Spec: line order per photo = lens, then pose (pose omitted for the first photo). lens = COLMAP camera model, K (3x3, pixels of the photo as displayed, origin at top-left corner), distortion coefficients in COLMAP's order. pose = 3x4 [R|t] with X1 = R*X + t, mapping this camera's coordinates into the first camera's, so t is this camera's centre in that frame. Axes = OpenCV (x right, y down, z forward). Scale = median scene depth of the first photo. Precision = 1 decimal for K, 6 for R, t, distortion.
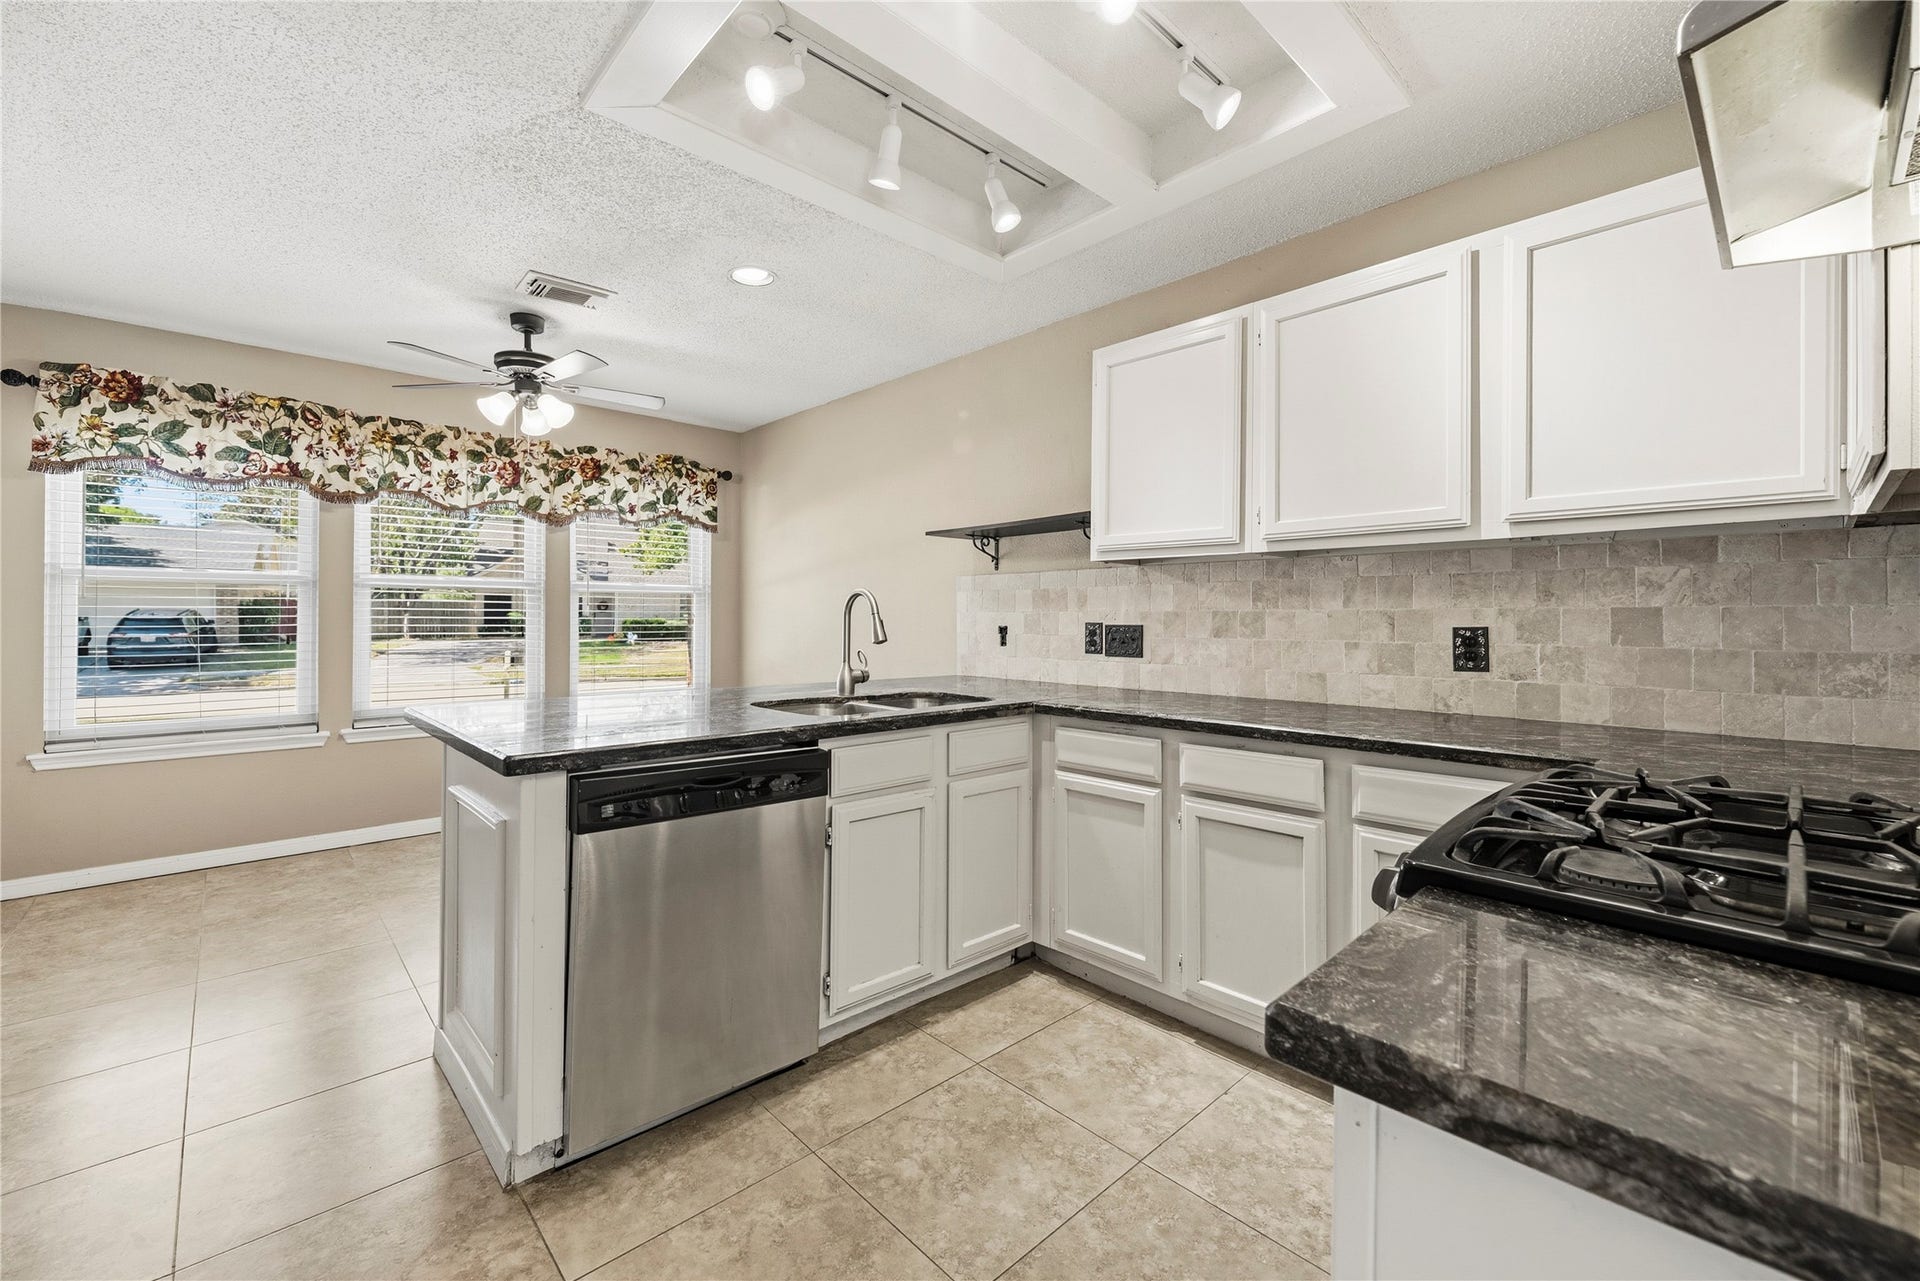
lens RADIAL K [[771.7, 0, 960.0], [0, 771.7, 648.6], [0, 0, 1]] dist [0.000354, -0.000133]
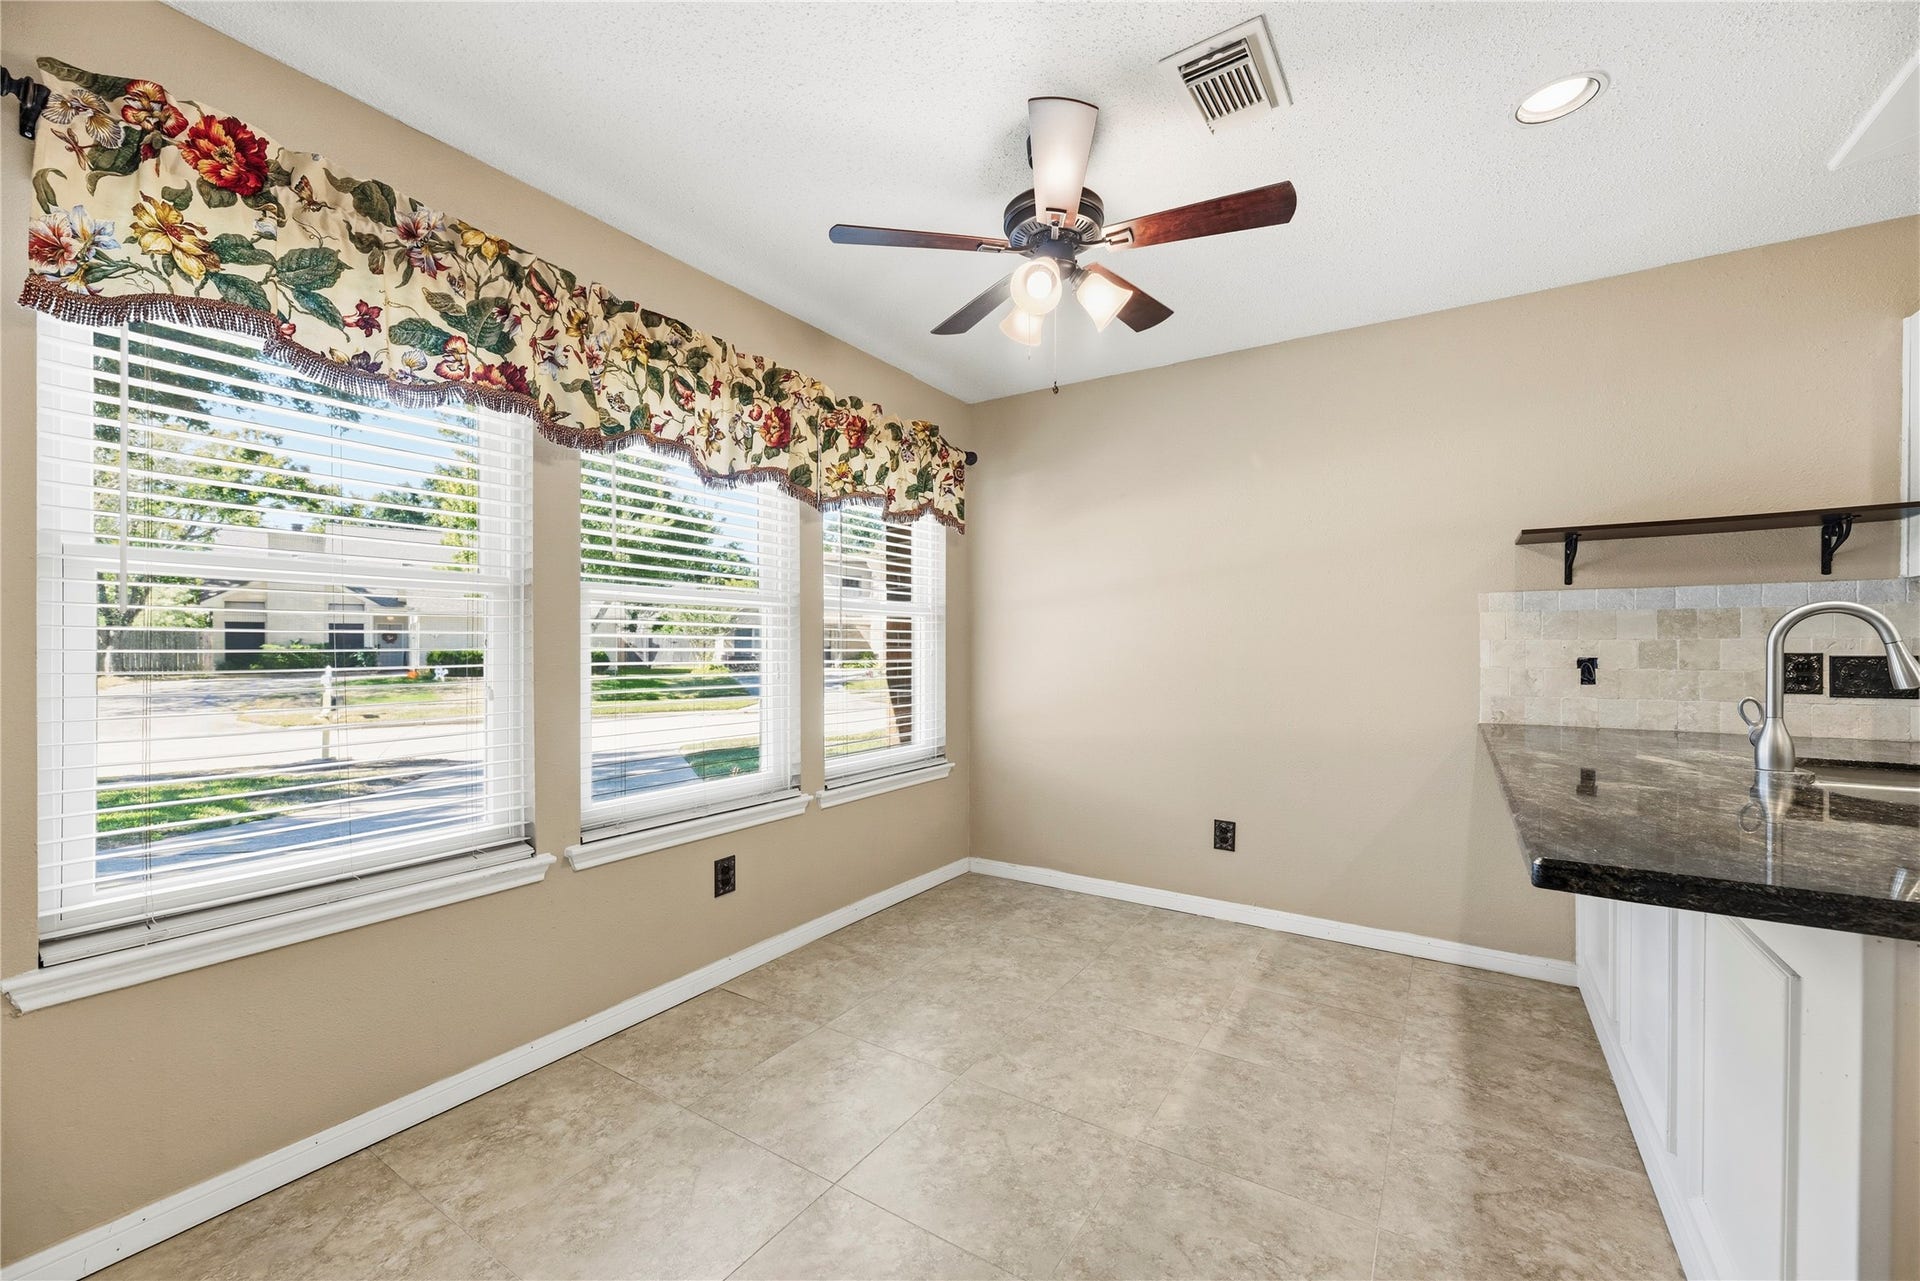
lens RADIAL K [[765.4, 0, 959.7], [0, 765.4, 677.7], [0, 0, 1]] dist [-0.001367, -0.000304]
pose [[0.965448, -0.014035, 0.260219, -0.705338], [0.014109, 0.999899, 0.001585, -0.018537], [-0.260215, 0.002141, 0.965548, 0.400888]]
